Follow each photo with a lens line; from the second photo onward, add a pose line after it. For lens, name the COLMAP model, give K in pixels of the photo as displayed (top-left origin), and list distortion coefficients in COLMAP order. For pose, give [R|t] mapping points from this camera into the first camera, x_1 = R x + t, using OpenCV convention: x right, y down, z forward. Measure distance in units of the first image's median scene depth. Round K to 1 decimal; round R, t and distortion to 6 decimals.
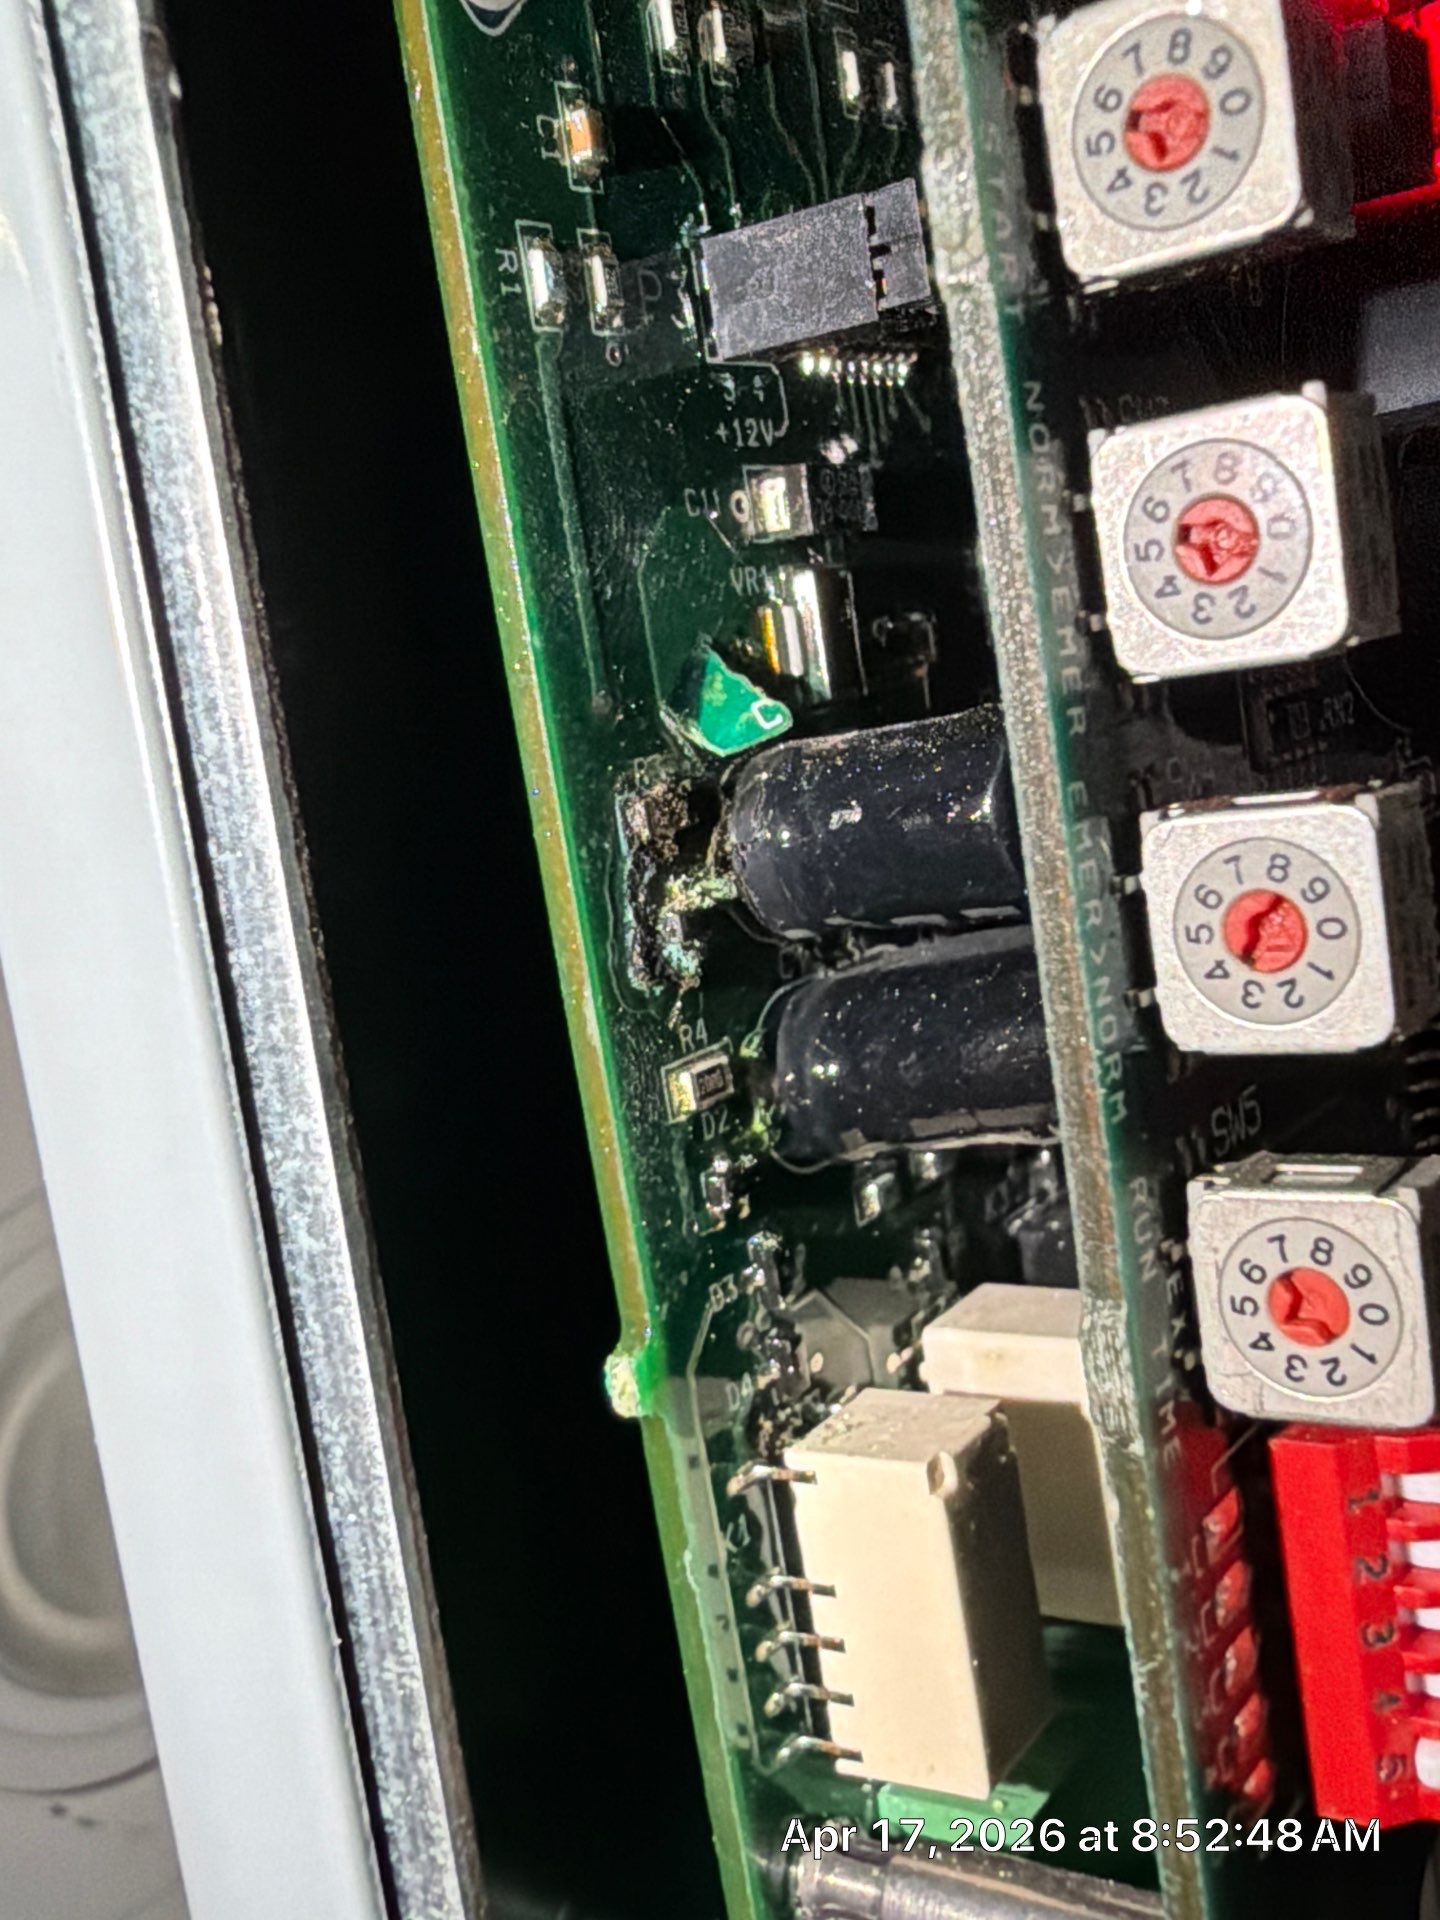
lens RADIAL K [[2019.3, 0, 719.2], [0, 2019.3, 958.2], [0, 0, 1]] dist [0.010737, 0.000000]
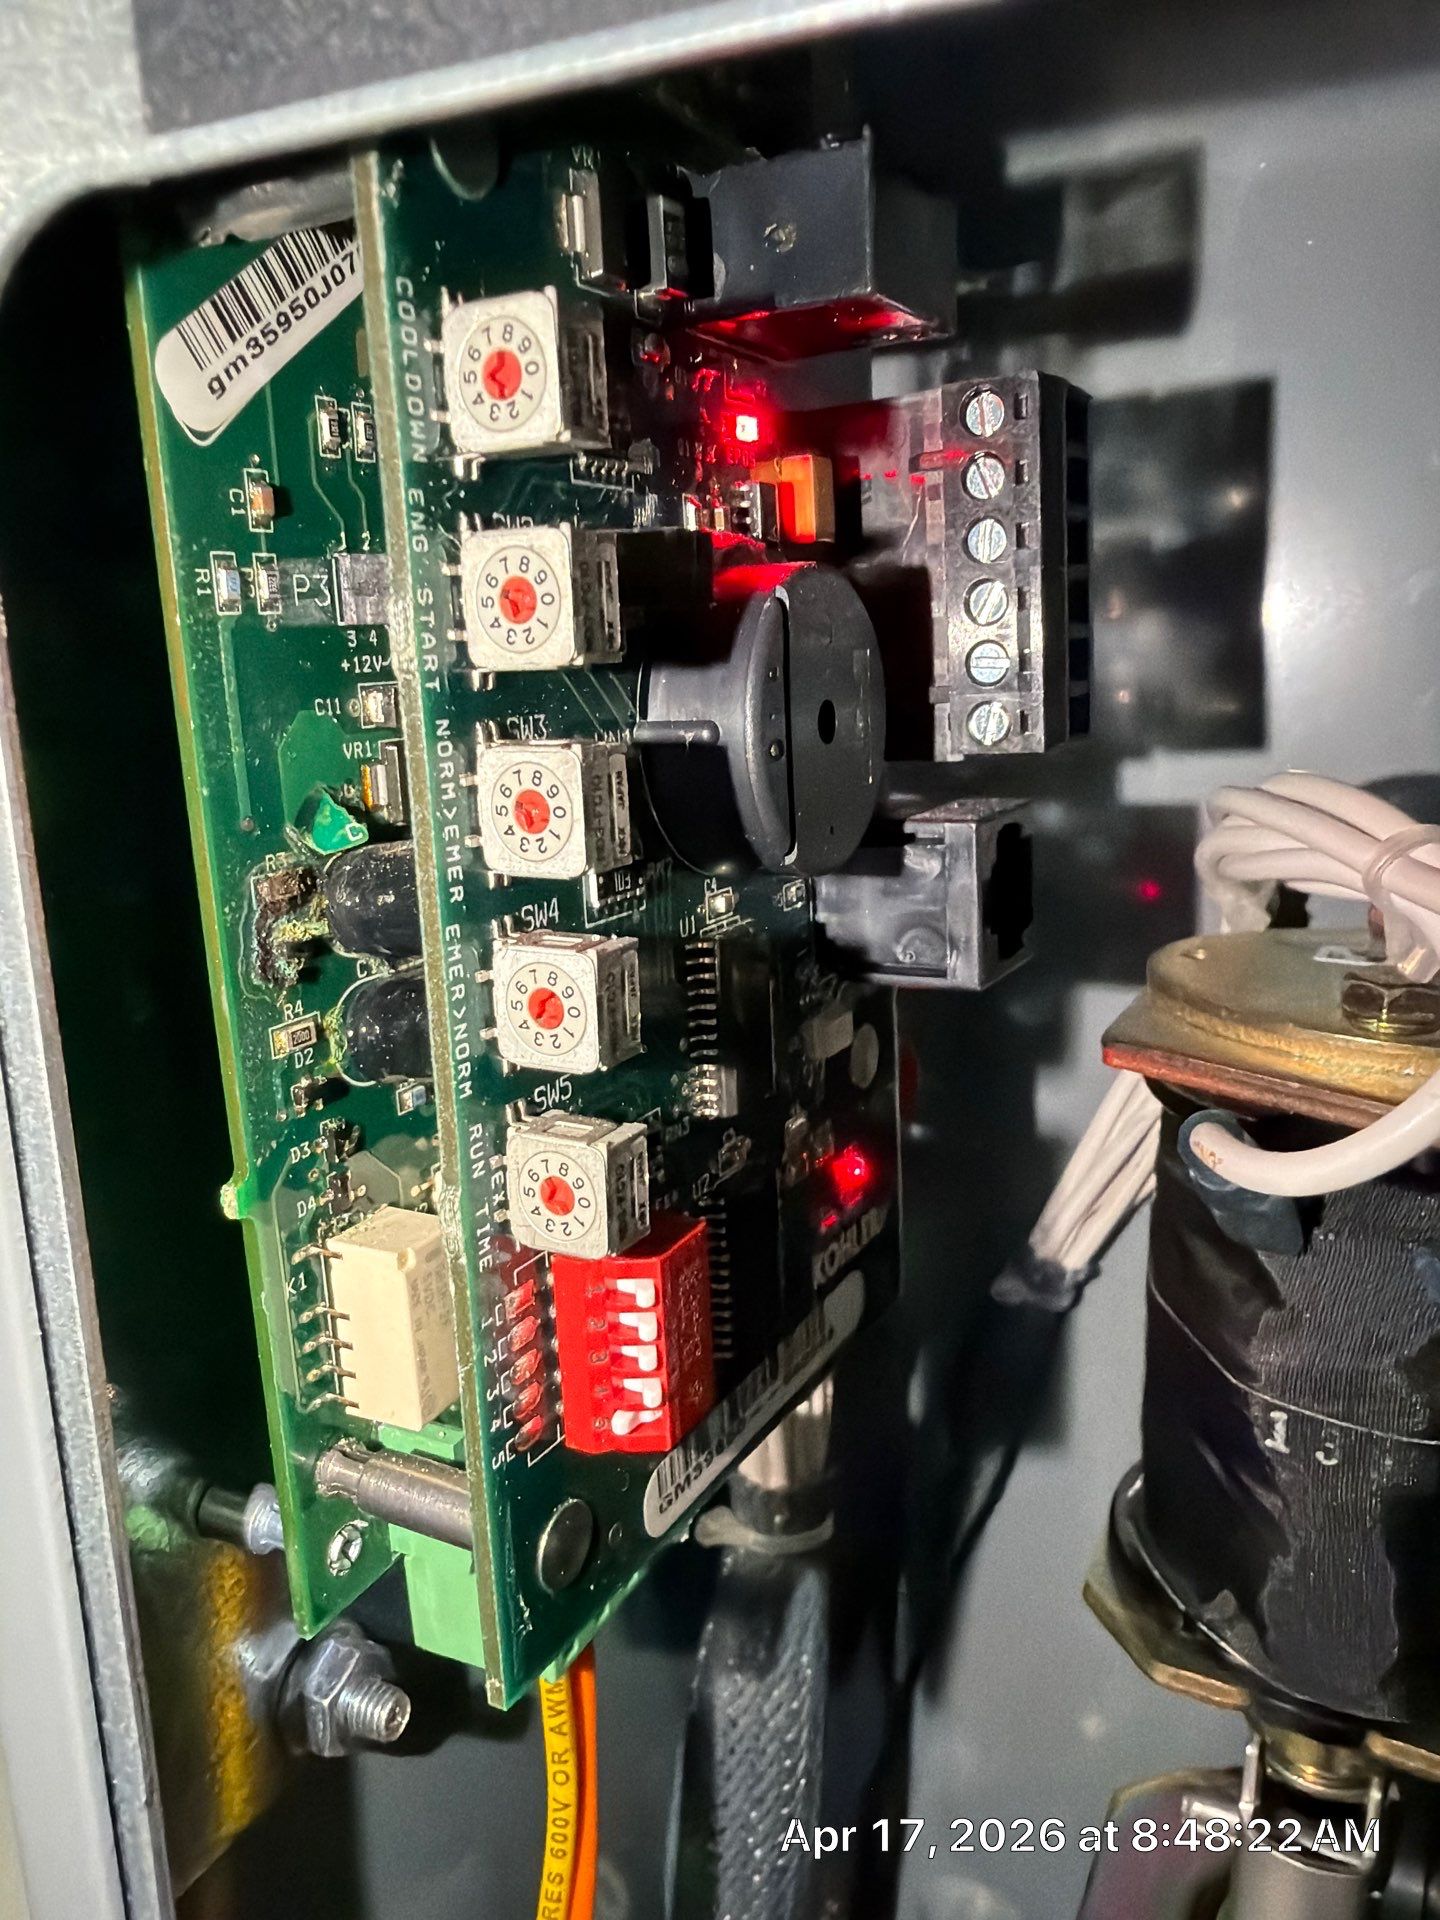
lens RADIAL K [[1417.2, 0, 722.8], [0, 1417.2, 961.2], [0, 0, 1]] dist [0.012862, 0.004181]
pose [[0.985937, 0.089797, 0.140942, 0.184189], [-0.100087, 0.992673, 0.067694, -0.129728], [-0.133830, -0.080849, 0.987701, -0.292653]]
